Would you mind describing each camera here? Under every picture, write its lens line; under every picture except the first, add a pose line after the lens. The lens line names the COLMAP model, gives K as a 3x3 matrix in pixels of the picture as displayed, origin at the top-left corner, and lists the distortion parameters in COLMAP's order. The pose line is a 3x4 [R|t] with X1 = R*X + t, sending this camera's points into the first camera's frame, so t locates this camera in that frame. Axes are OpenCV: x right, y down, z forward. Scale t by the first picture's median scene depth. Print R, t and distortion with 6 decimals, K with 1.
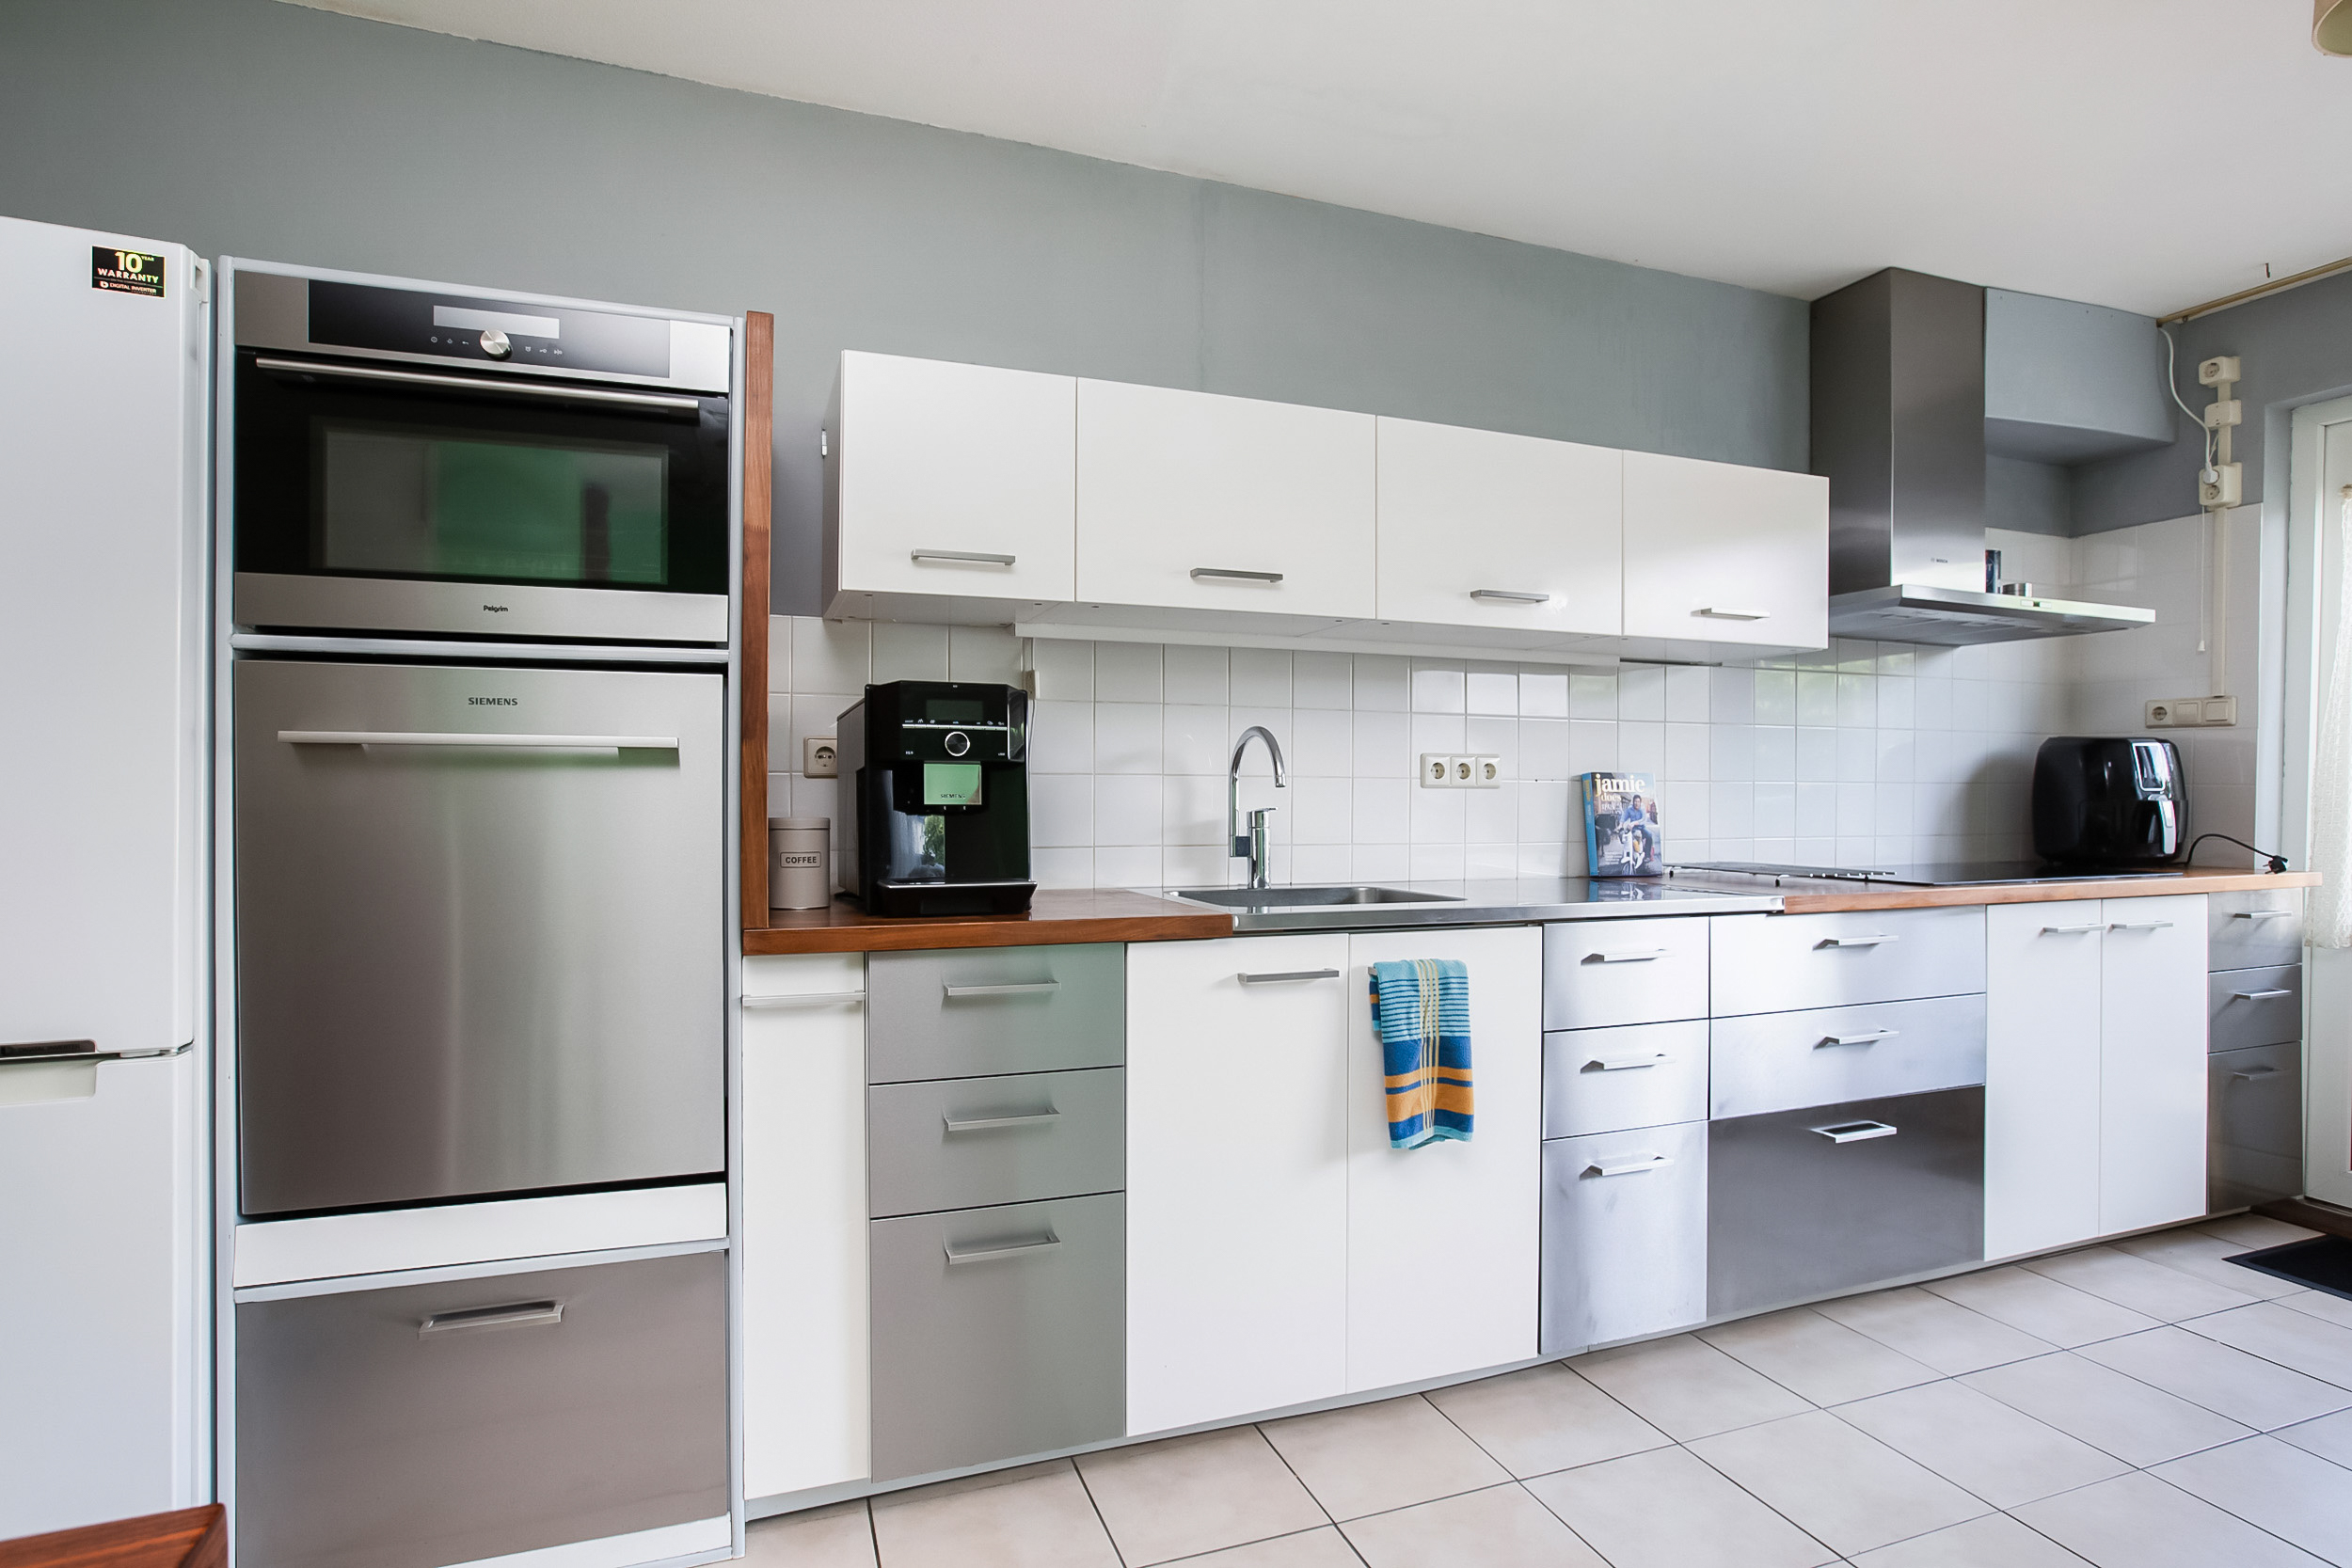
lens RADIAL K [[1216.5, 0, 1176.5], [0, 1216.5, 797.7], [0, 0, 1]] dist [-0.028871, 0.011478]
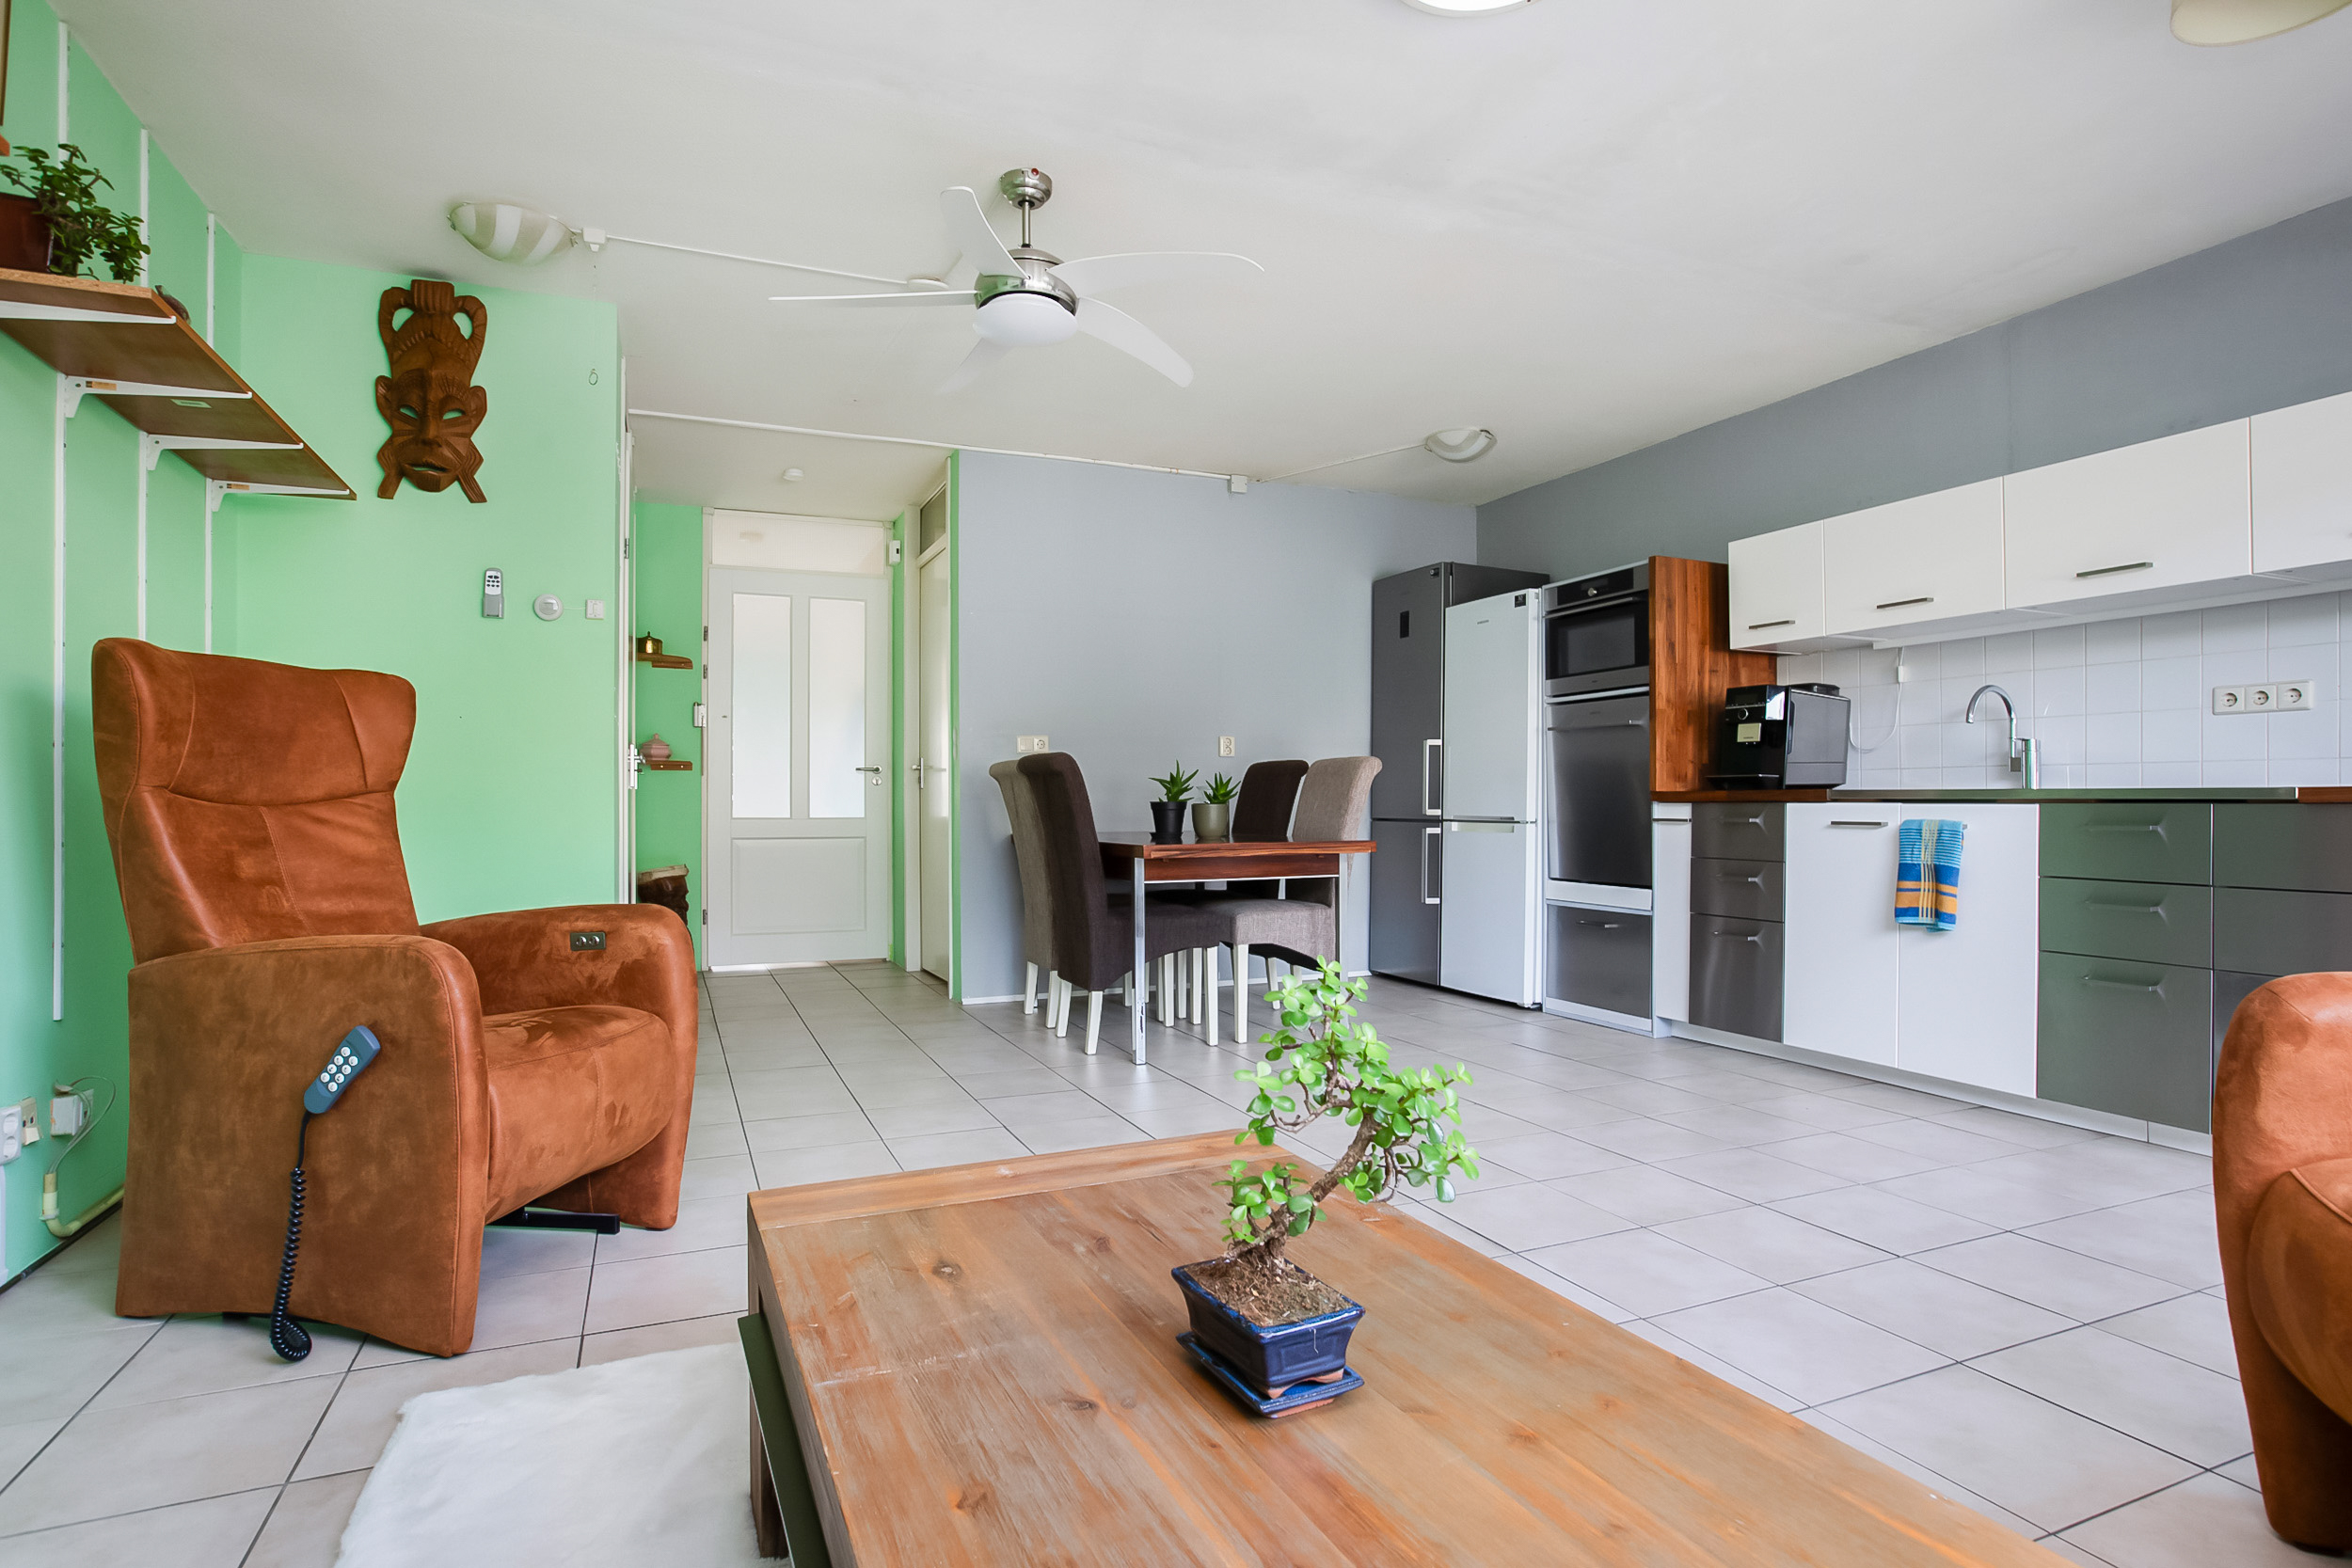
lens RADIAL K [[1216.5, 0, 1177.9], [0, 1216.5, 783.3], [0, 0, 1]] dist [-0.028871, 0.011478]
pose [[0.053820, -0.020319, -0.998344, 1.809741], [-0.006353, 0.999766, -0.020690, 0.124130], [0.998530, 0.007456, 0.053678, -0.136502]]
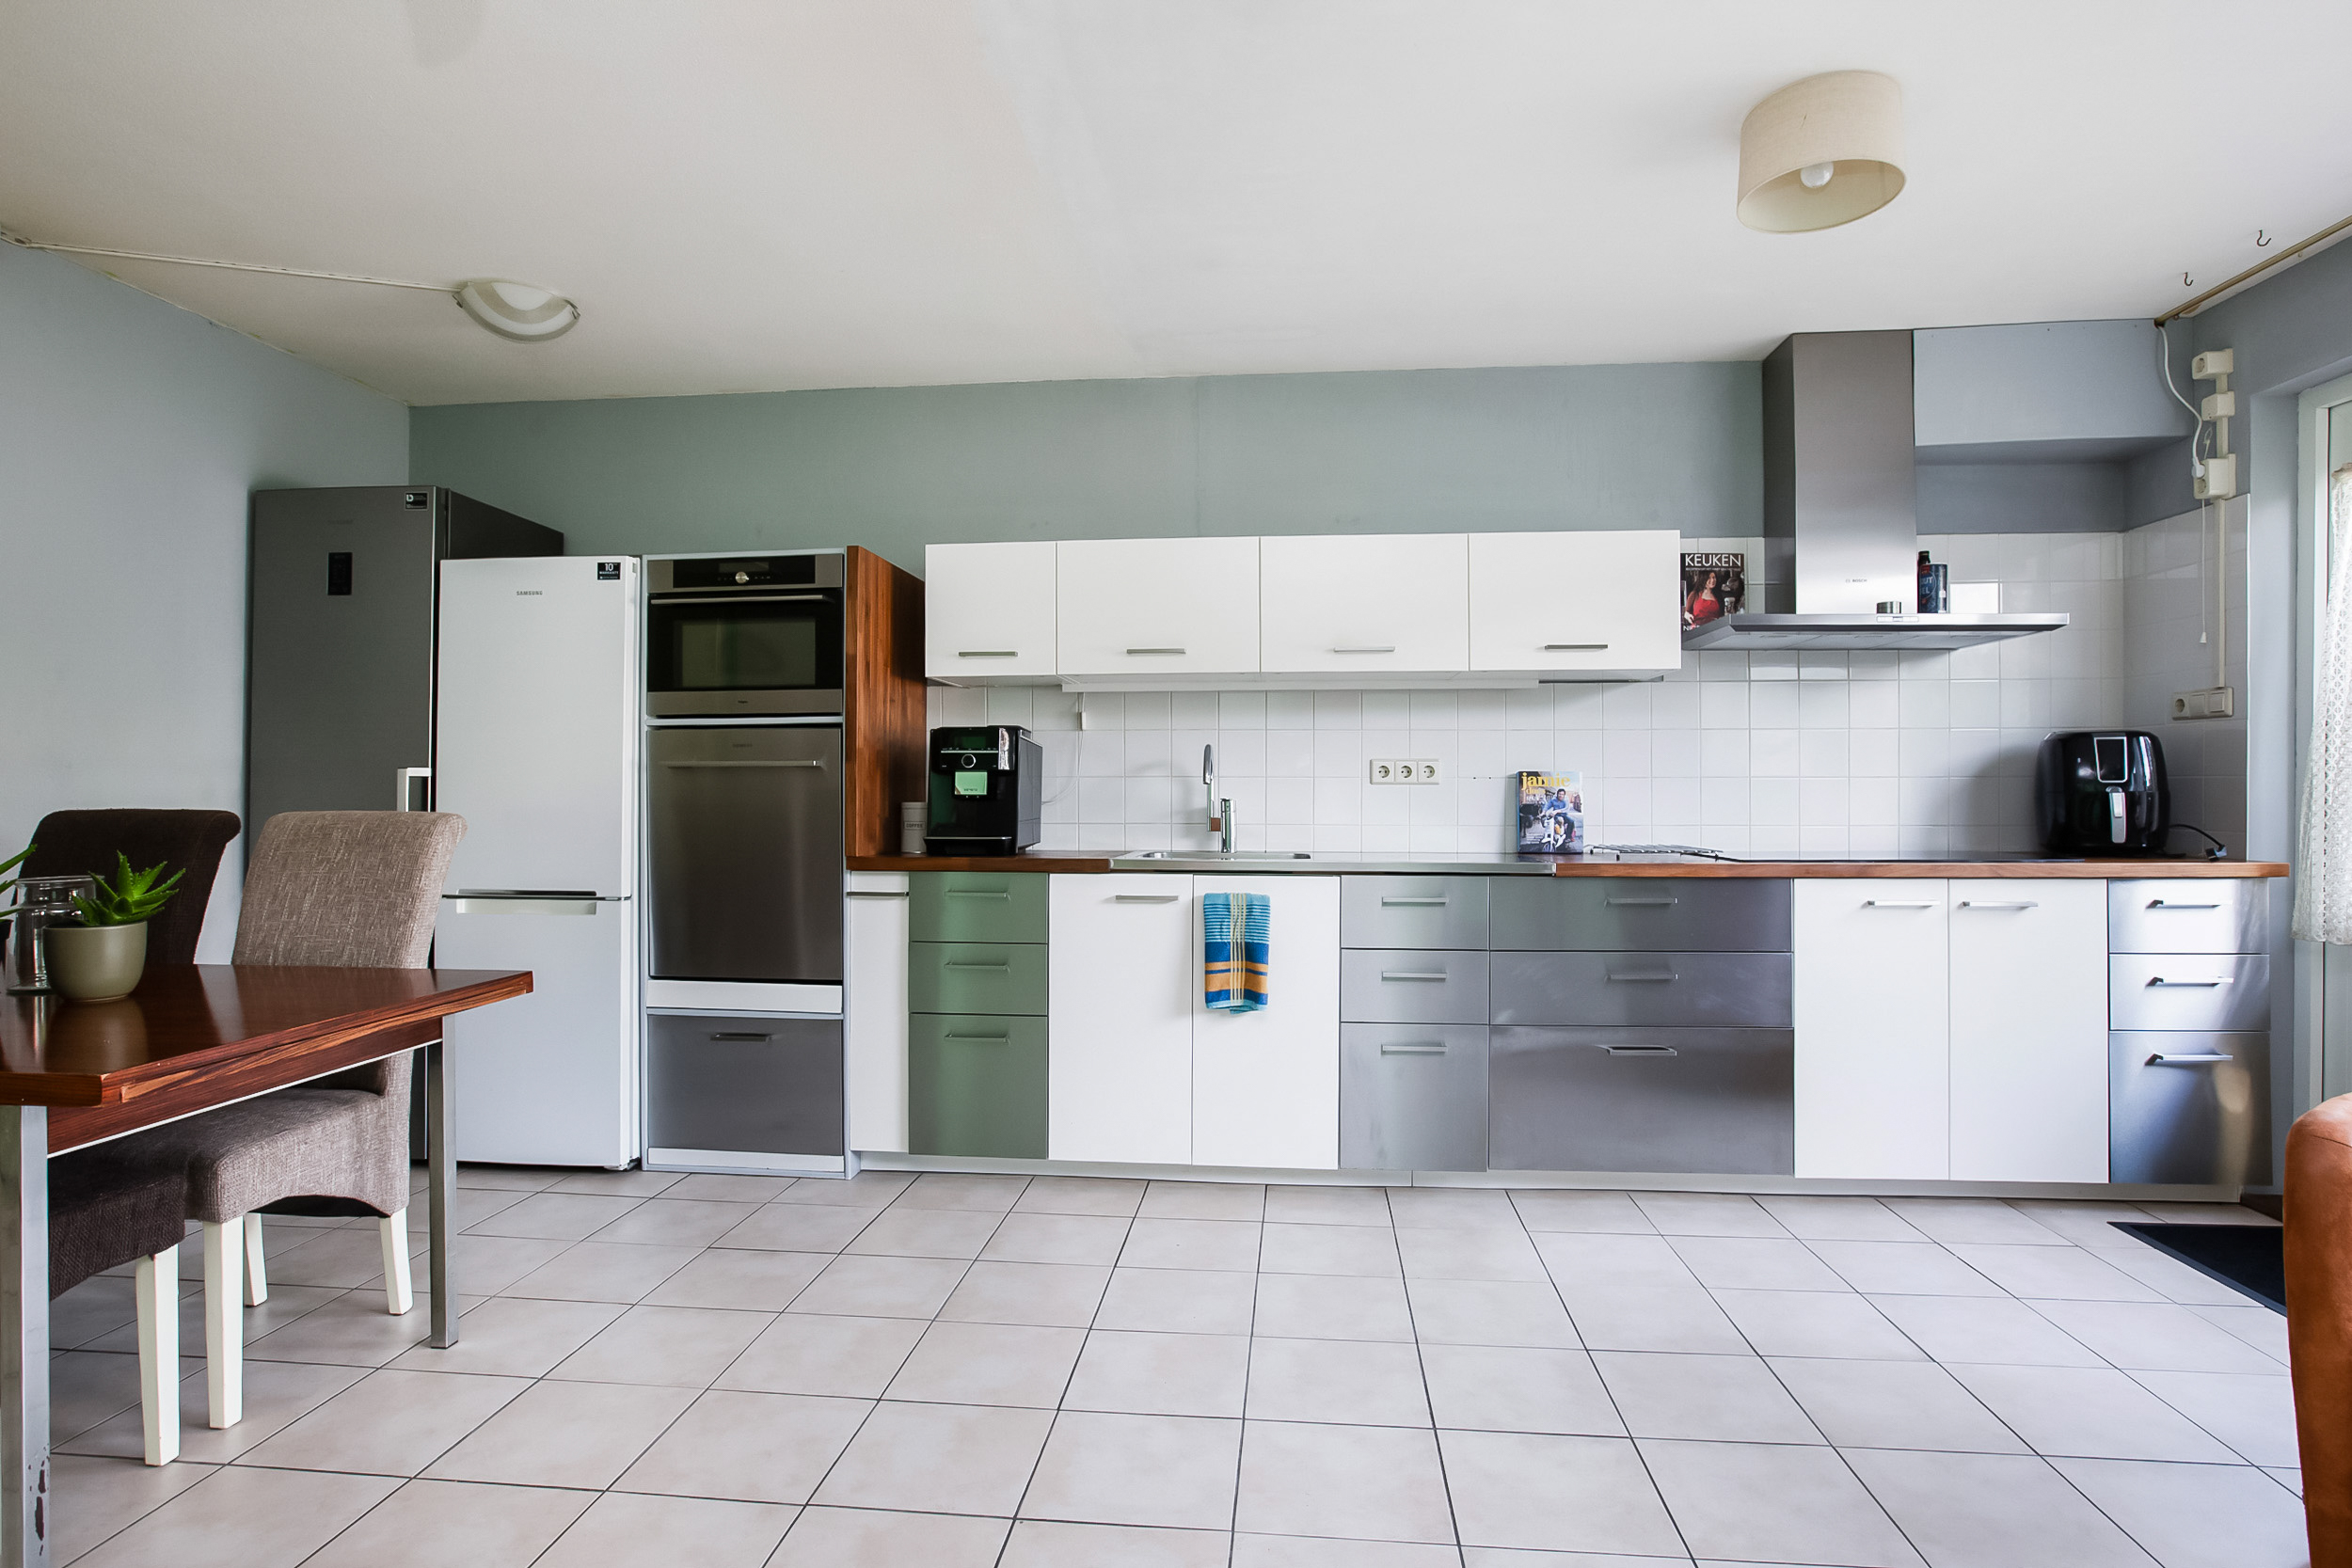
lens RADIAL K [[1216.5, 0, 1150.7], [0, 1216.5, 788.2], [0, 0, 1]] dist [-0.028871, 0.011478]
pose [[0.891282, -0.005015, -0.453421, 0.812265], [0.000465, 0.999948, -0.010147, 0.013764], [0.453449, 0.008833, 0.891239, -0.452726]]
